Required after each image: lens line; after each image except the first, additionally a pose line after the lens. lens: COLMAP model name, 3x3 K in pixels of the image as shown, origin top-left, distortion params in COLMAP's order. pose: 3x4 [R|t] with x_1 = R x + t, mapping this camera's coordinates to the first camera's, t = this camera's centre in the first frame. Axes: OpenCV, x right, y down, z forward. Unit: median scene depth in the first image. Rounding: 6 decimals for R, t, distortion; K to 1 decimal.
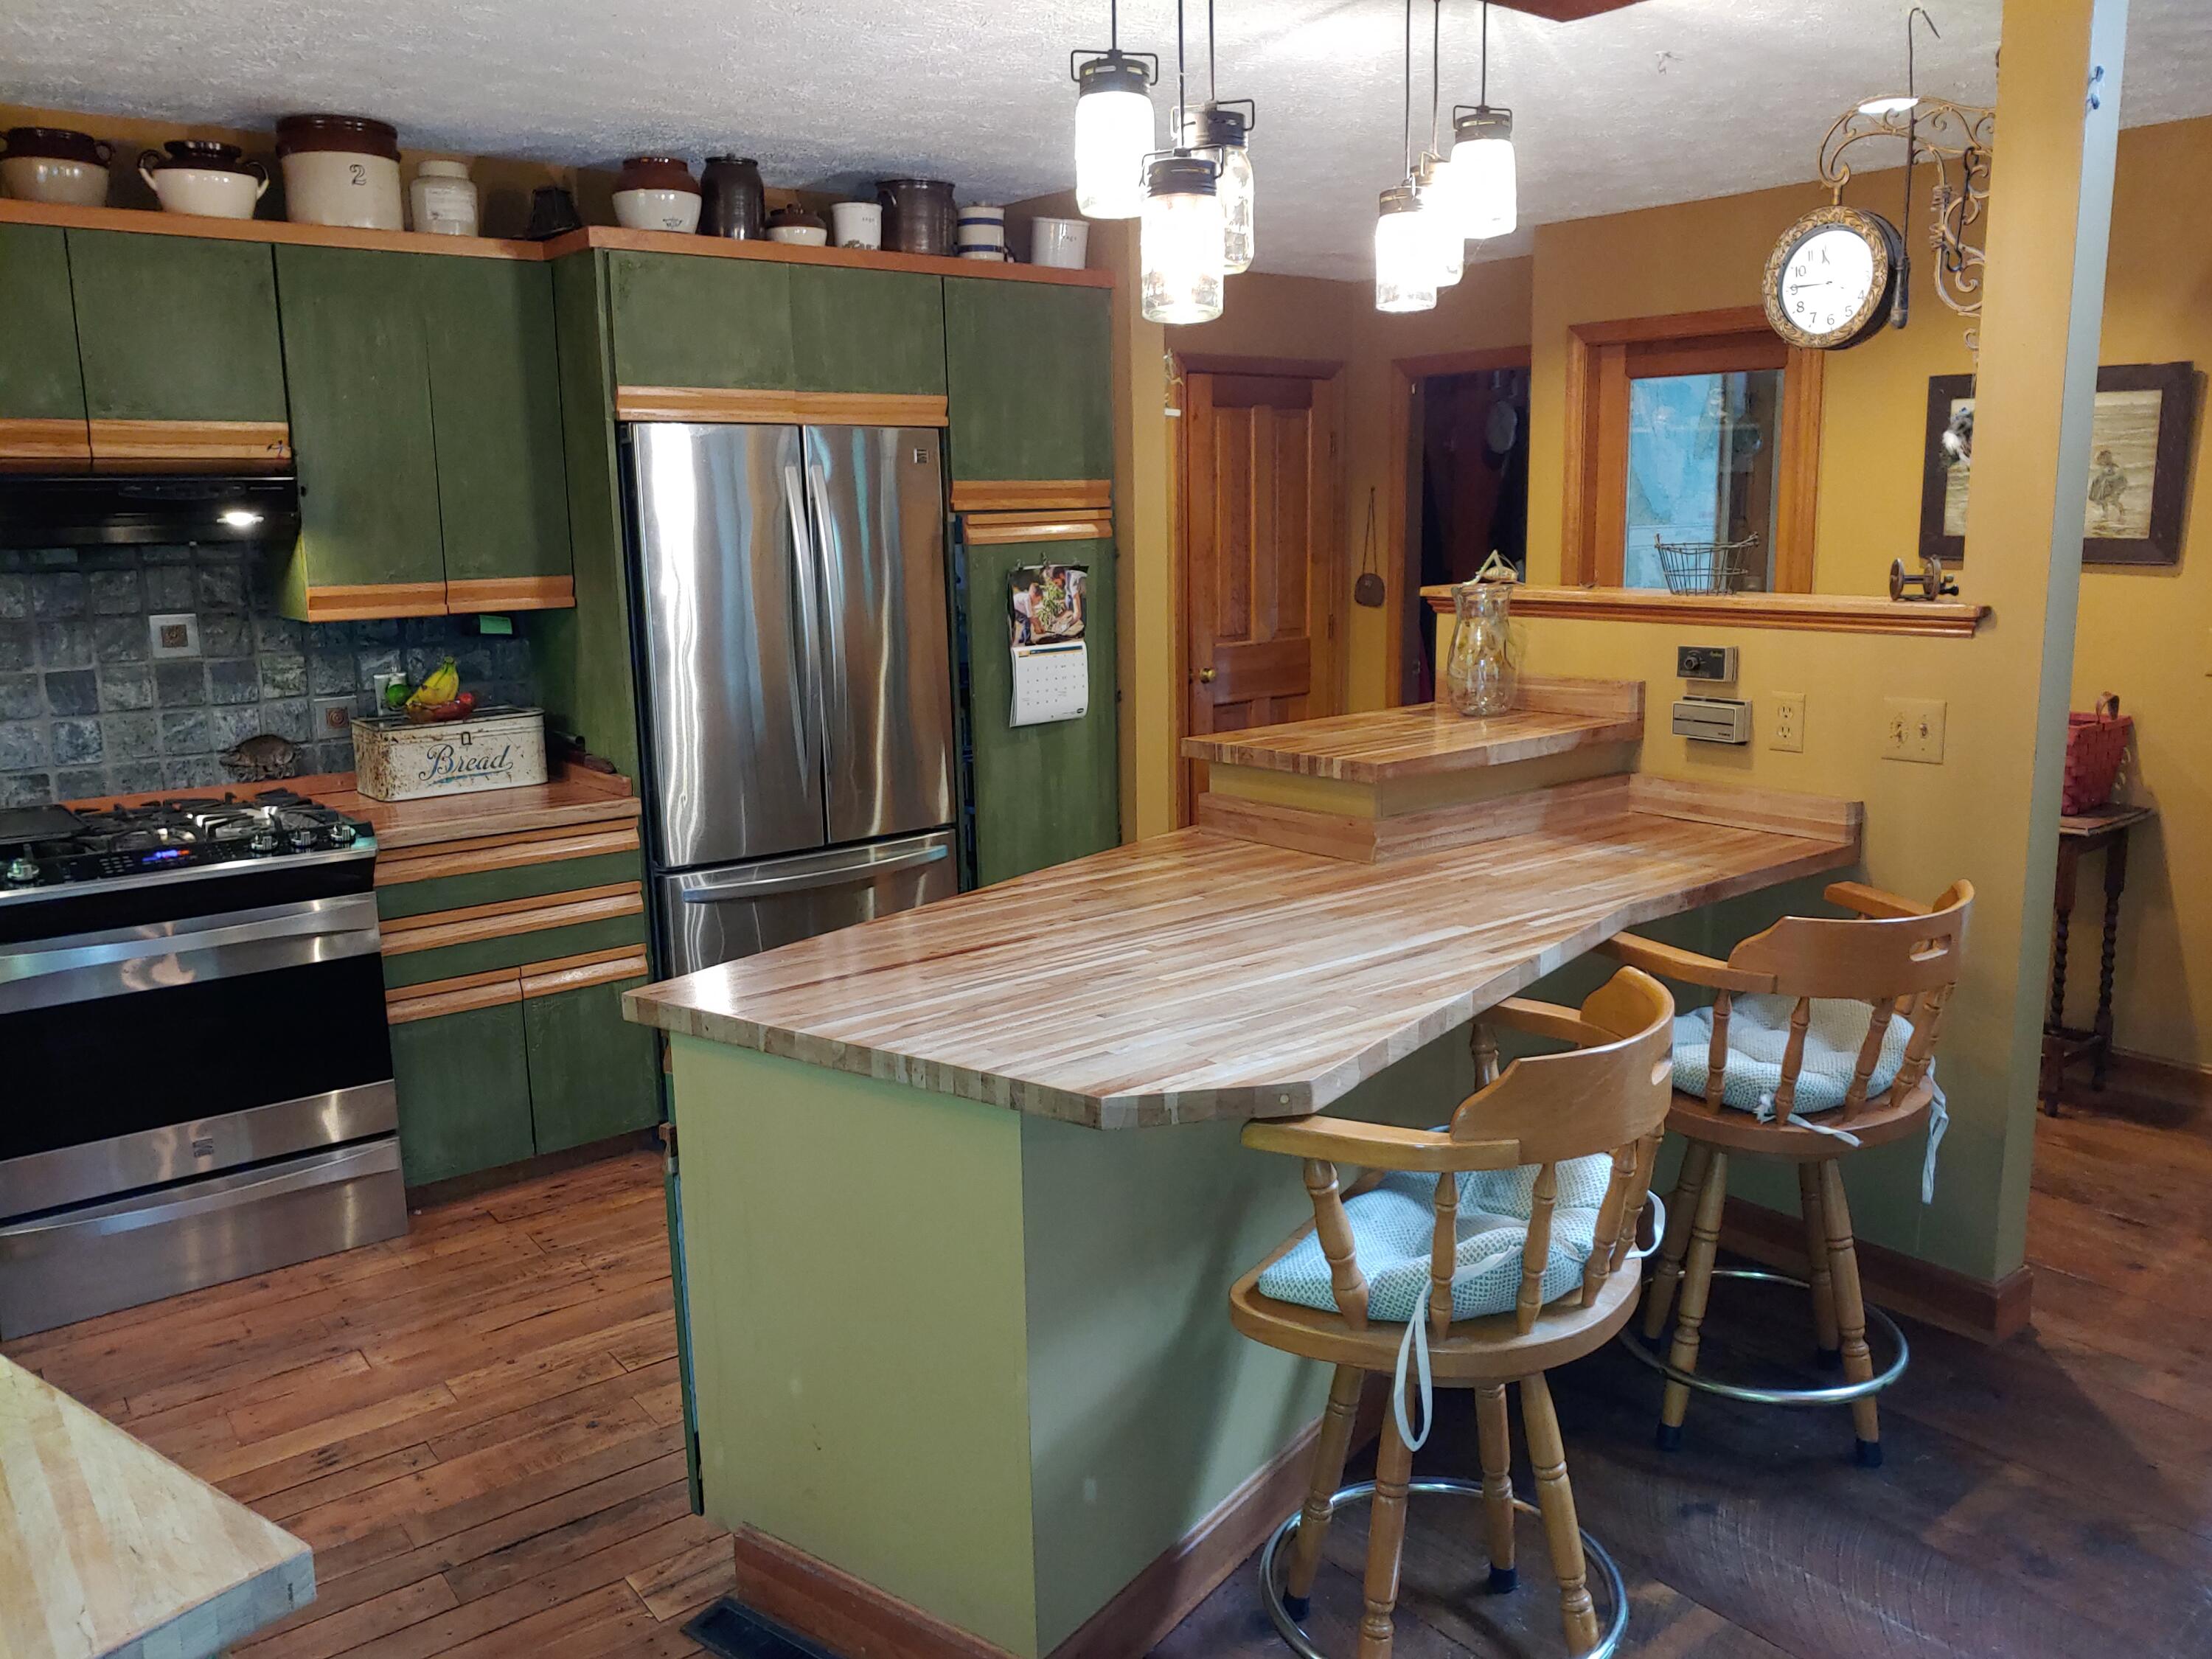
lens RADIAL K [[1712.0, 0, 1112.6], [0, 1712.0, 815.8], [0, 0, 1]] dist [-0.007619, 0.003417]
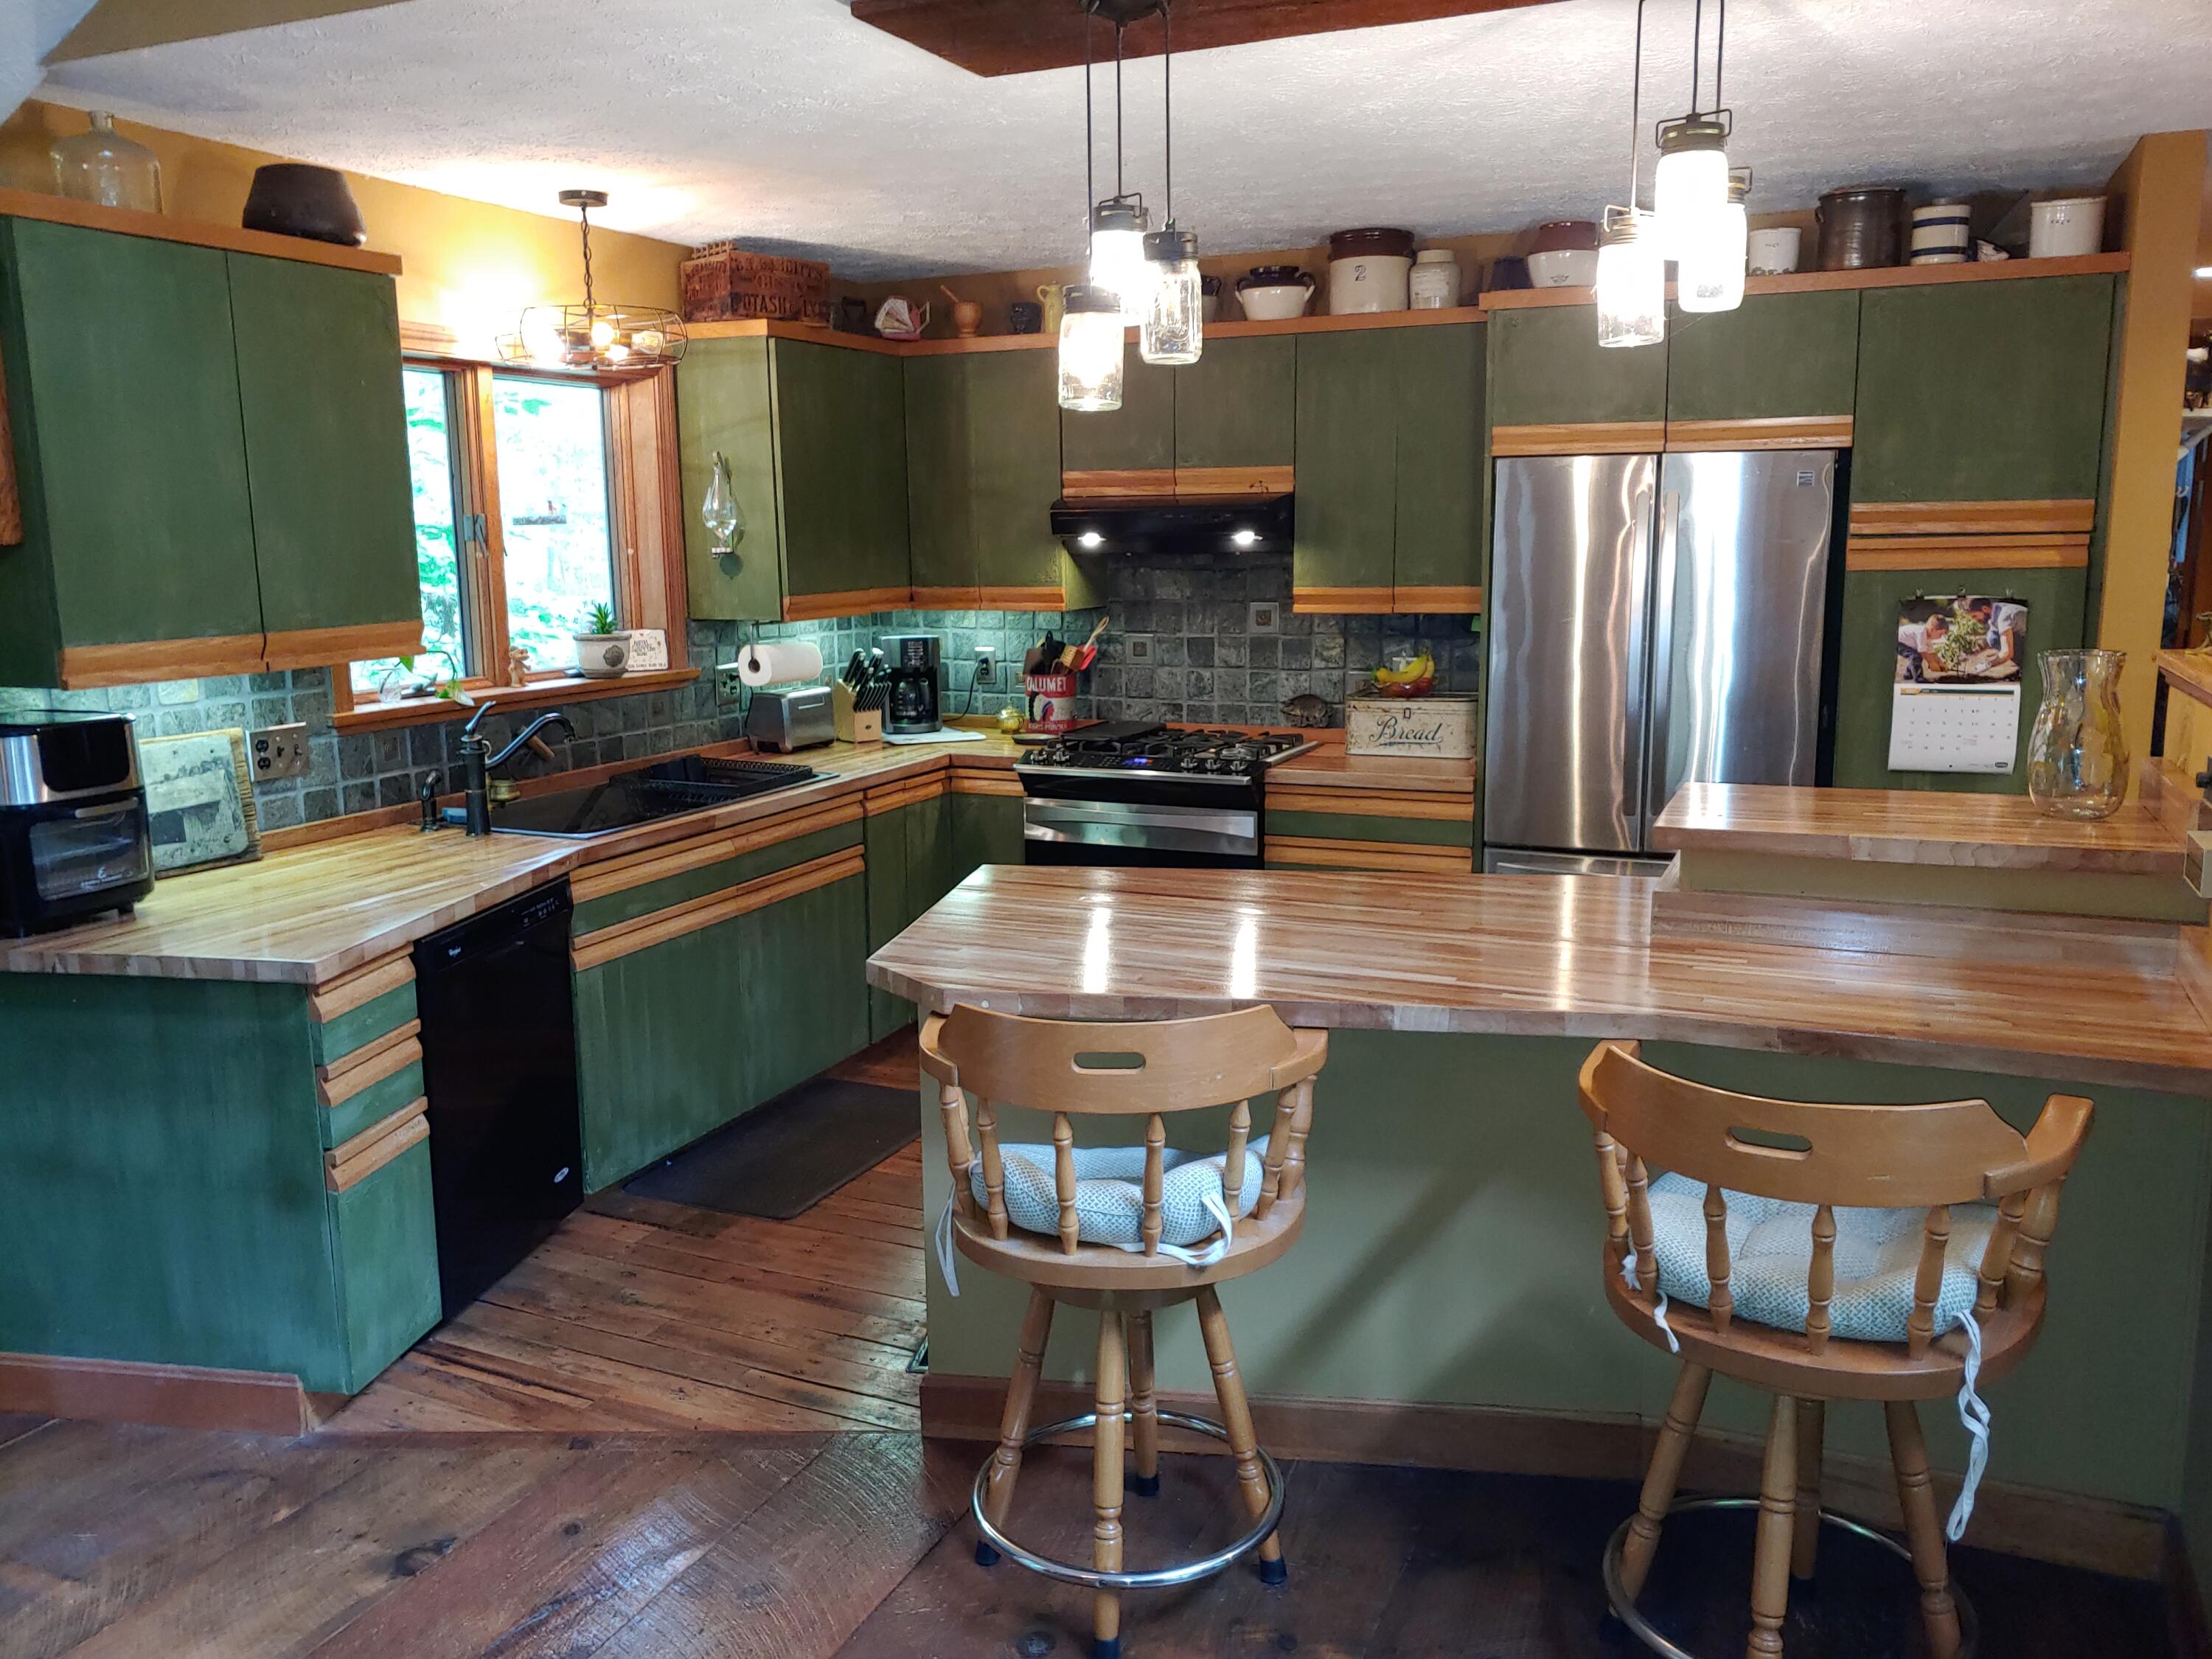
lens RADIAL K [[1679.1, 0, 1103.9], [0, 1679.1, 865.4], [0, 0, 1]] dist [0.006124, -0.053602]
pose [[0.463726, 0.186702, -0.866084, 0.626934], [-0.152053, 0.979812, 0.129805, -0.063944], [0.872833, 0.071497, 0.482753, 0.225977]]
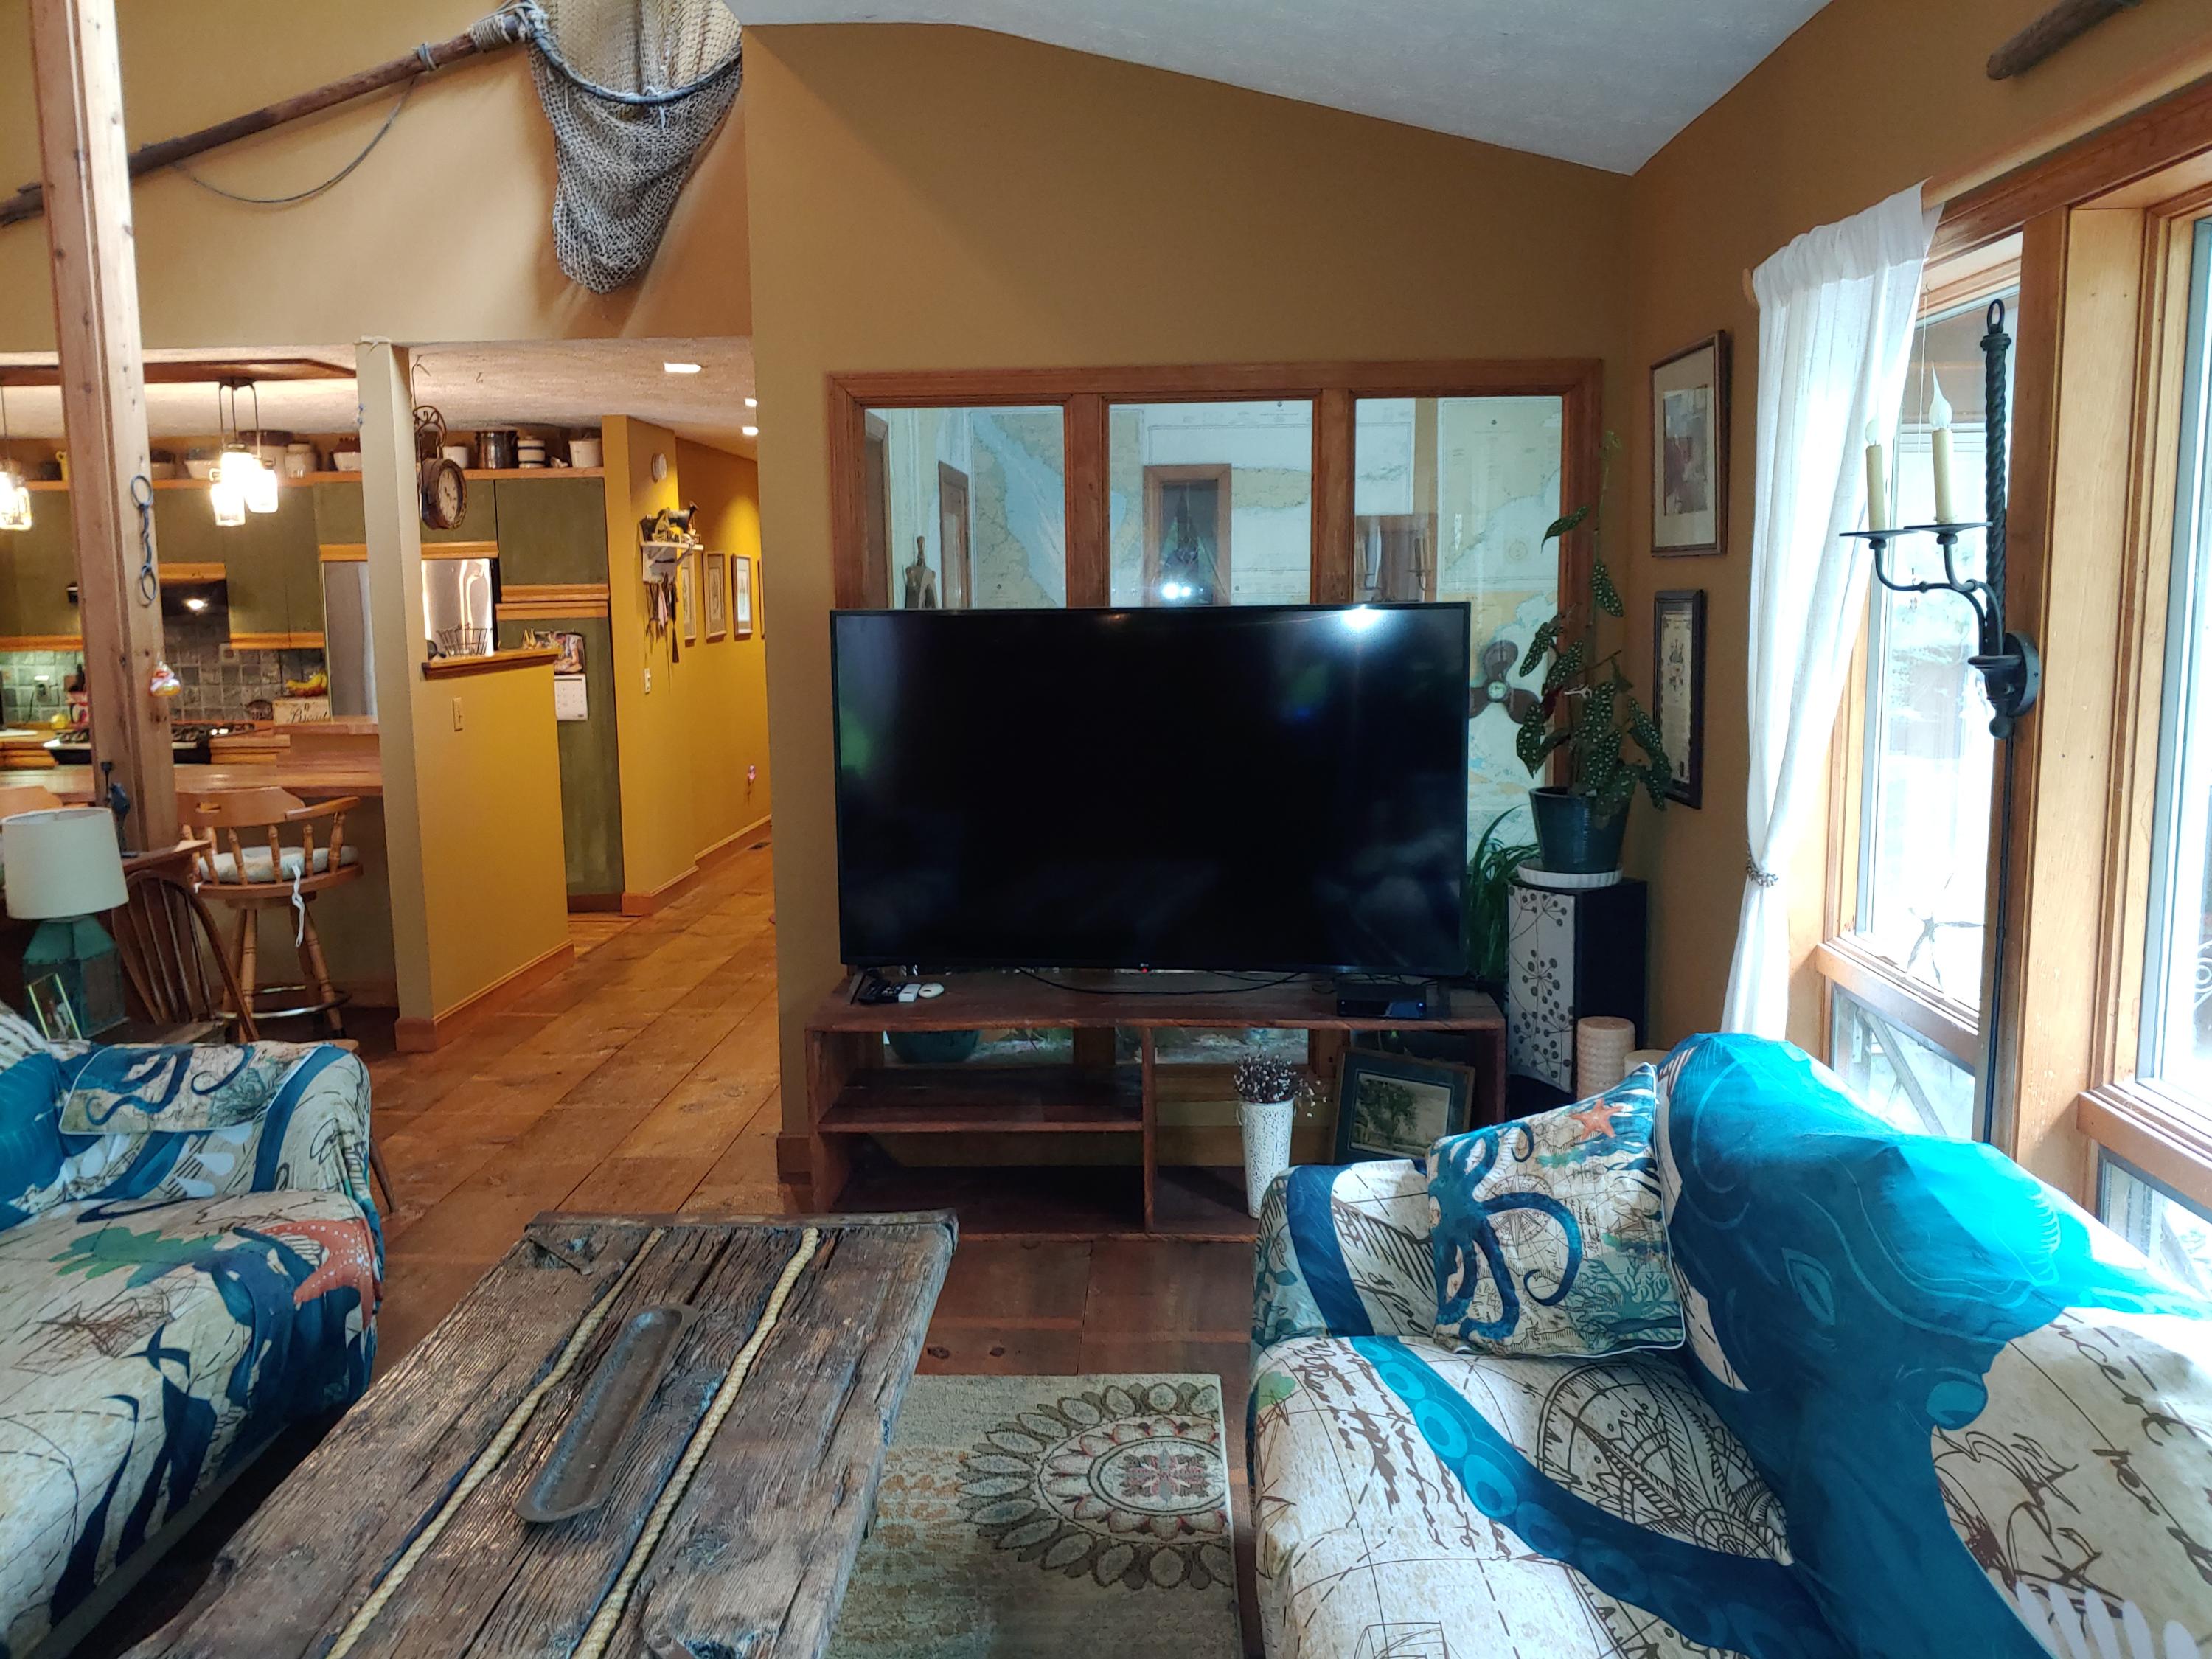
lens RADIAL K [[1712.0, 0, 1112.6], [0, 1712.0, 815.8], [0, 0, 1]] dist [-0.007619, 0.003417]
pose [[0.759662, 0.094403, -0.643430, 1.837740], [-0.117634, 0.993034, 0.006812, -0.043489], [0.639591, 0.070515, 0.765475, 0.016132]]
